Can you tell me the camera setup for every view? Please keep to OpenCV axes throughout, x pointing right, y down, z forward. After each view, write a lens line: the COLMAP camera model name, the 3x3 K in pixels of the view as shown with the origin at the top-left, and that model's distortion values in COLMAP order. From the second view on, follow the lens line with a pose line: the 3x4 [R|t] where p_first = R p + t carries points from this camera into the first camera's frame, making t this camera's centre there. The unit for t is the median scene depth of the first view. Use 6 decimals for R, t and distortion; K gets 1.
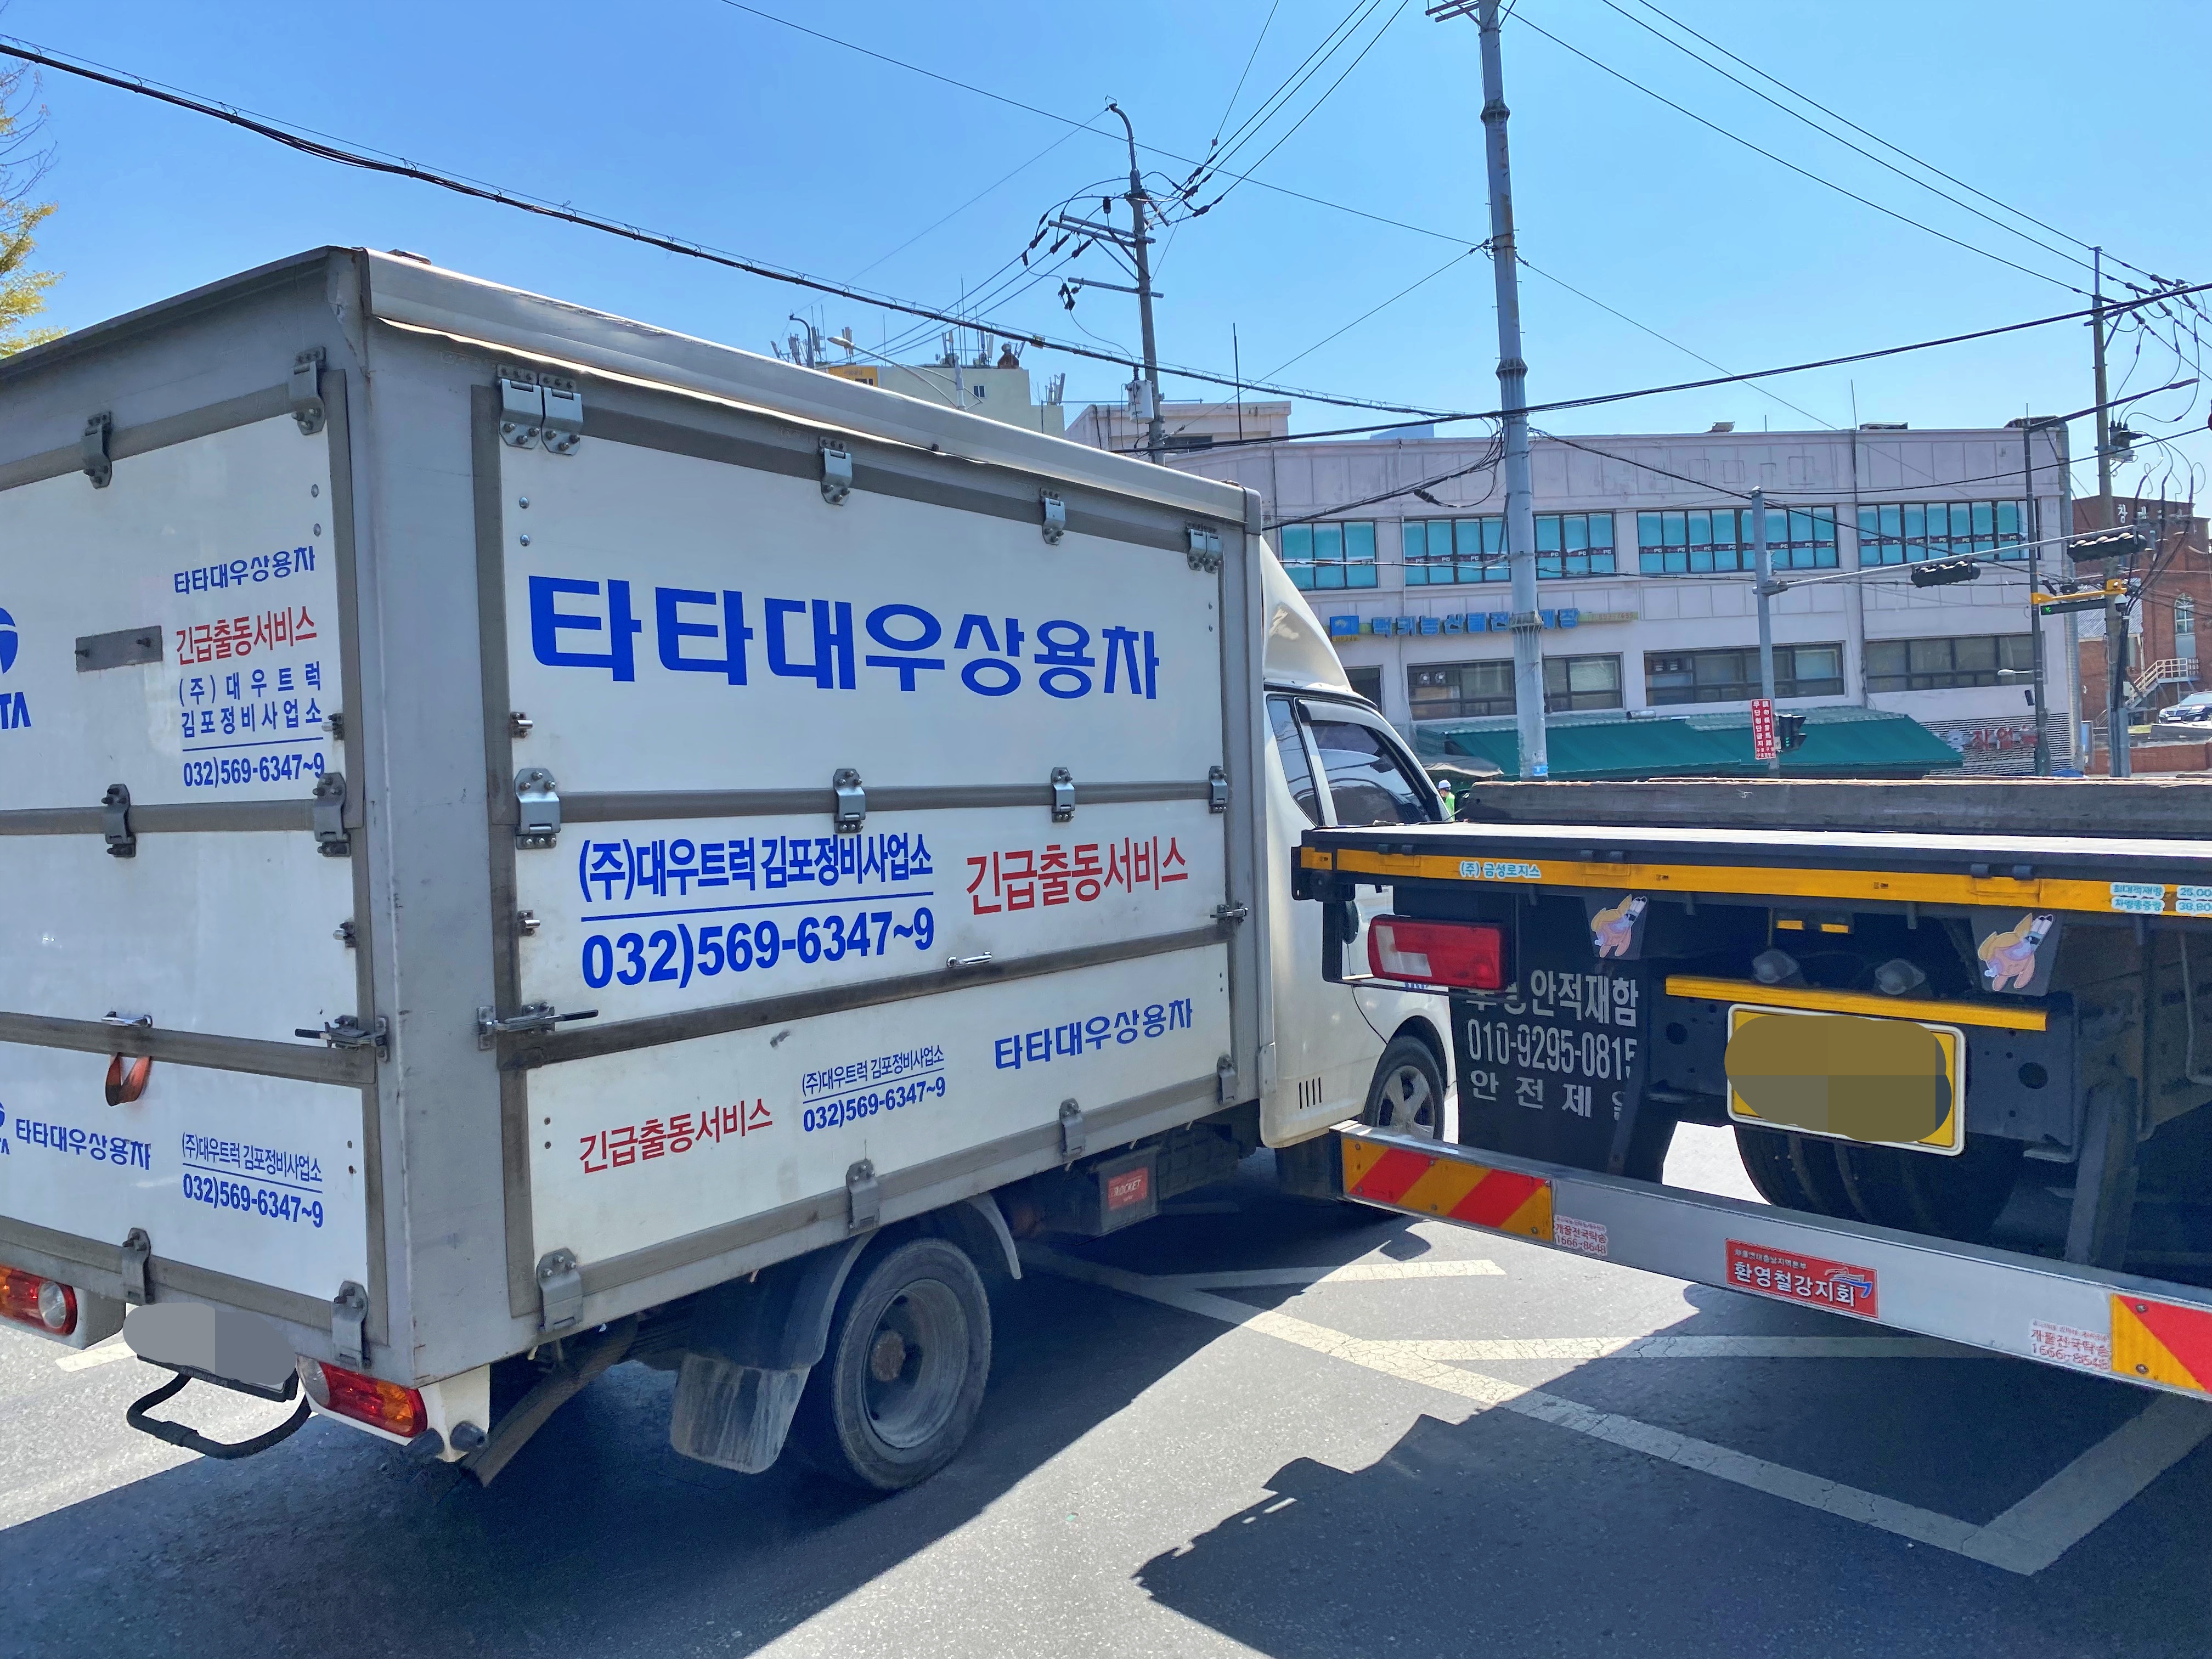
lens RADIAL K [[1636.7, 0, 1106.0], [0, 1636.7, 829.5], [0, 0, 1]] dist [-0.001312, -0.002820]
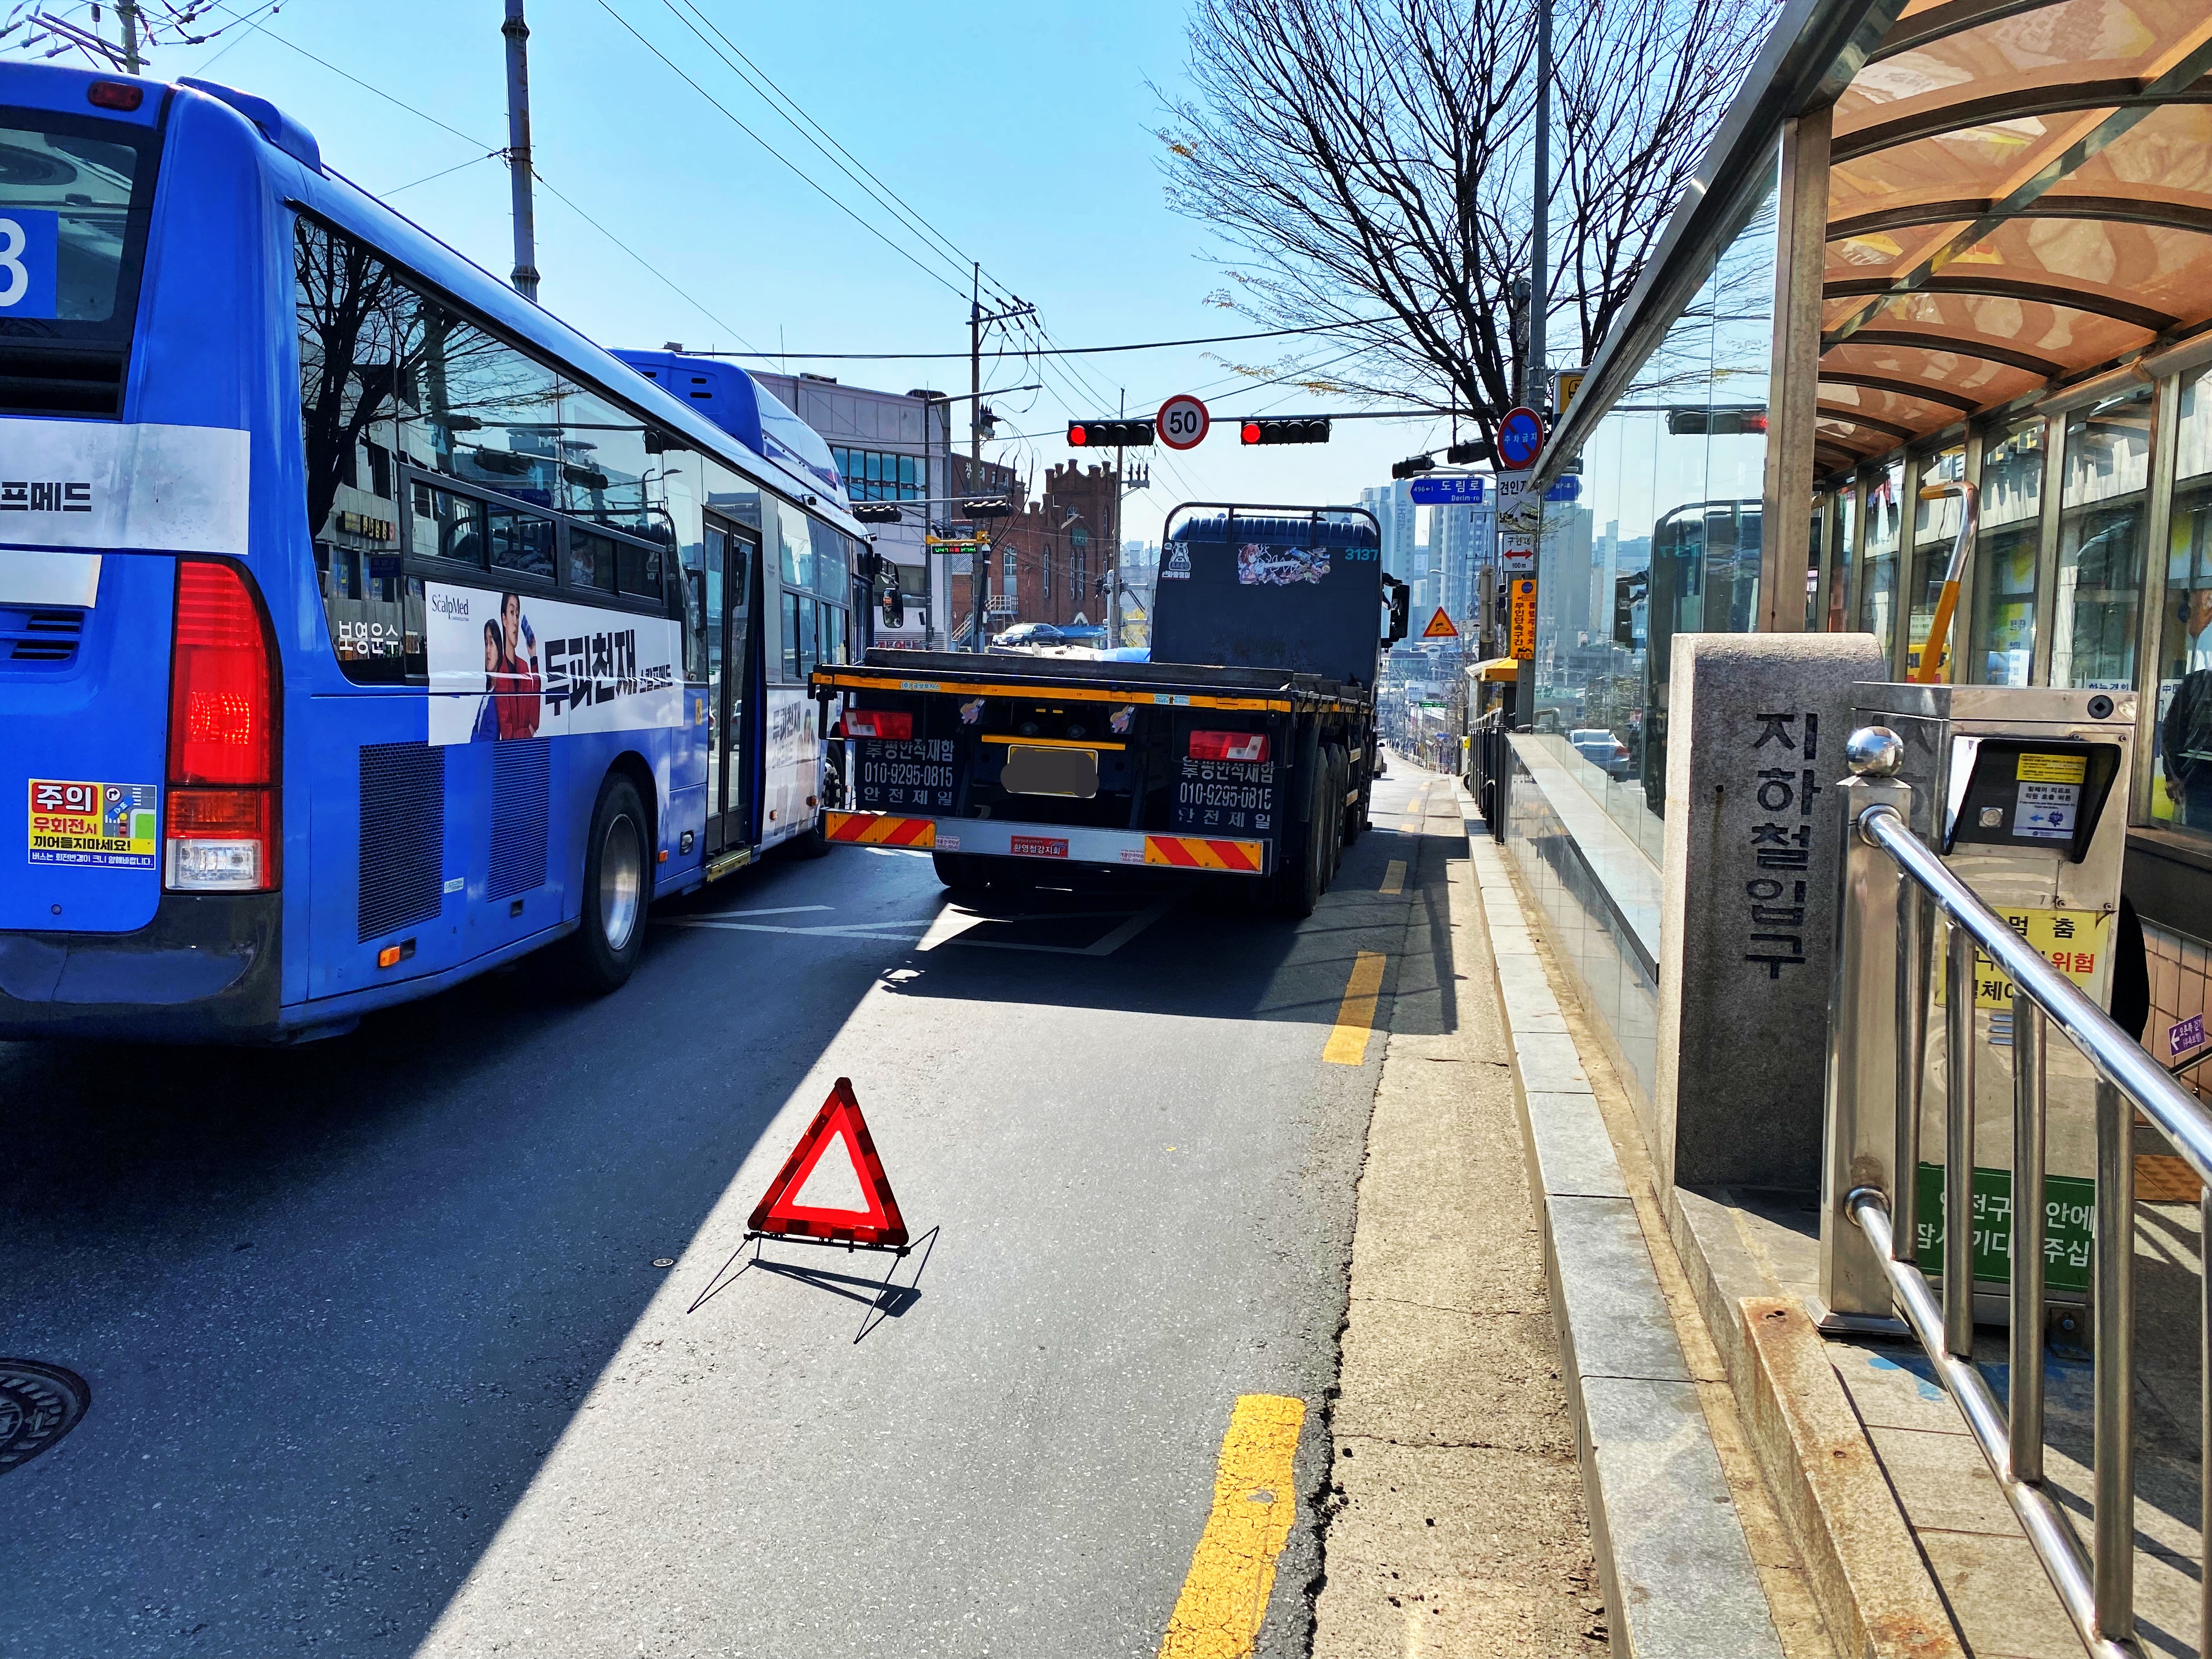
lens RADIAL K [[1665.1, 0, 1106.0], [0, 1665.1, 829.5], [0, 0, 1]] dist [-0.001451, -0.034661]
pose [[0.791450, 0.000905, 0.611234, -0.113887], [-0.040568, 0.997872, 0.051051, 0.011138], [-0.609887, -0.065200, 0.789802, -0.118031]]
